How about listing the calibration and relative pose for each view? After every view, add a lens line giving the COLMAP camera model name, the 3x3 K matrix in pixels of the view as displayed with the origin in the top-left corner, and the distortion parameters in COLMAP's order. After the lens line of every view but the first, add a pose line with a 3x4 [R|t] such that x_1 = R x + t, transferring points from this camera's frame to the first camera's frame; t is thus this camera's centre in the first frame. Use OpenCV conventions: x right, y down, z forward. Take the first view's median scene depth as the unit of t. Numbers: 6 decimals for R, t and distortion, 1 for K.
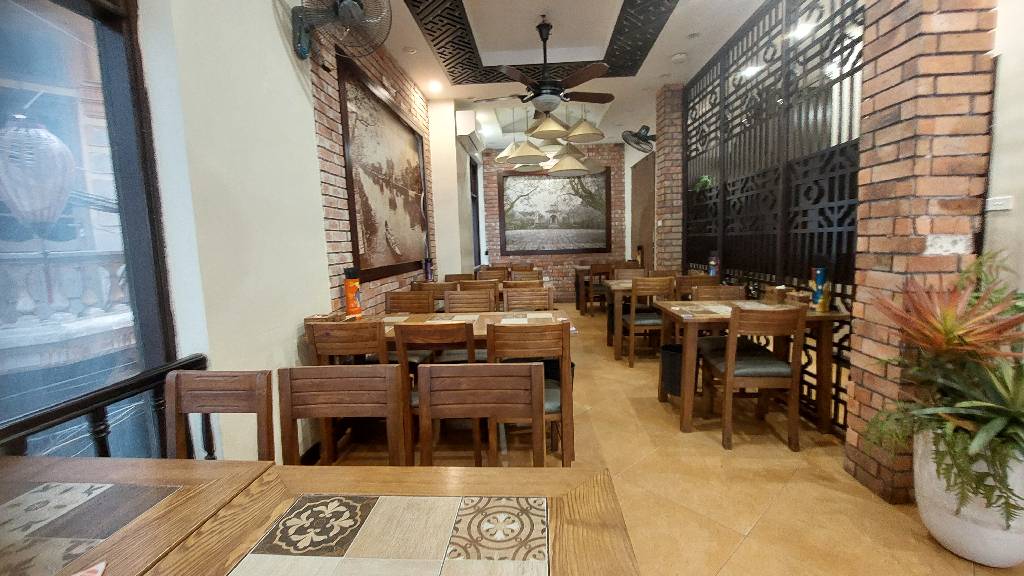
lens RADIAL K [[406.5, 0, 511.8], [0, 406.5, 291.1], [0, 0, 1]] dist [-0.016132, 0.000257]
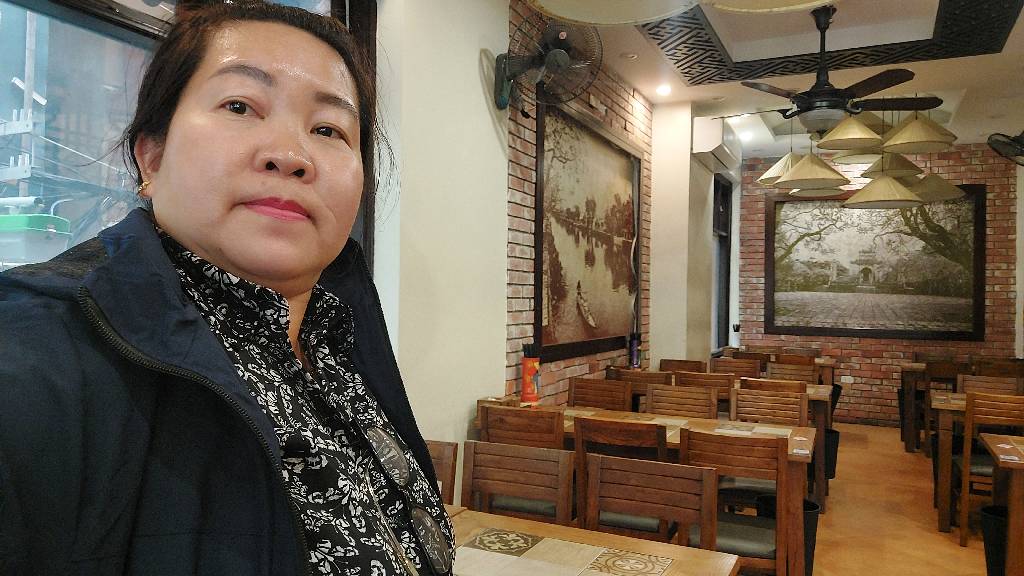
lens RADIAL K [[739.8, 0, 510.2], [0, 739.8, 295.3], [0, 0, 1]] dist [0.020787, -0.008720]
pose [[0.921319, 0.049005, -0.385707, 0.101004], [-0.093597, 0.990806, -0.097687, -0.004303], [0.377373, 0.126102, 0.917435, -0.298624]]
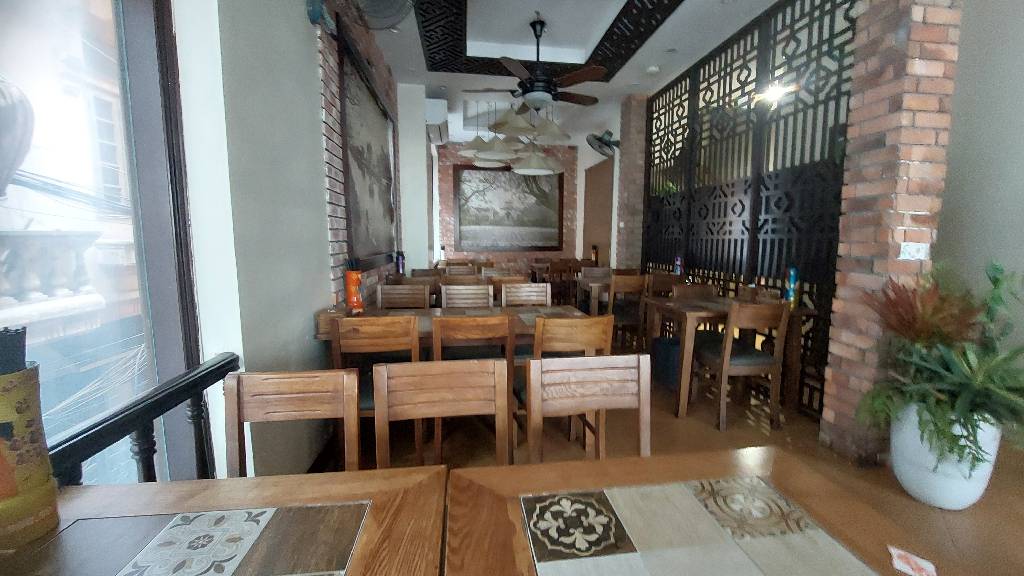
lens RADIAL K [[406.5, 0, 515.3], [0, 406.5, 292.3], [0, 0, 1]] dist [-0.016132, 0.000257]
pose [[0.980578, 0.008949, 0.195926, -0.164713], [-0.010742, 0.999910, 0.008090, 0.005489], [-0.195836, -0.010037, 0.980585, 0.020180]]
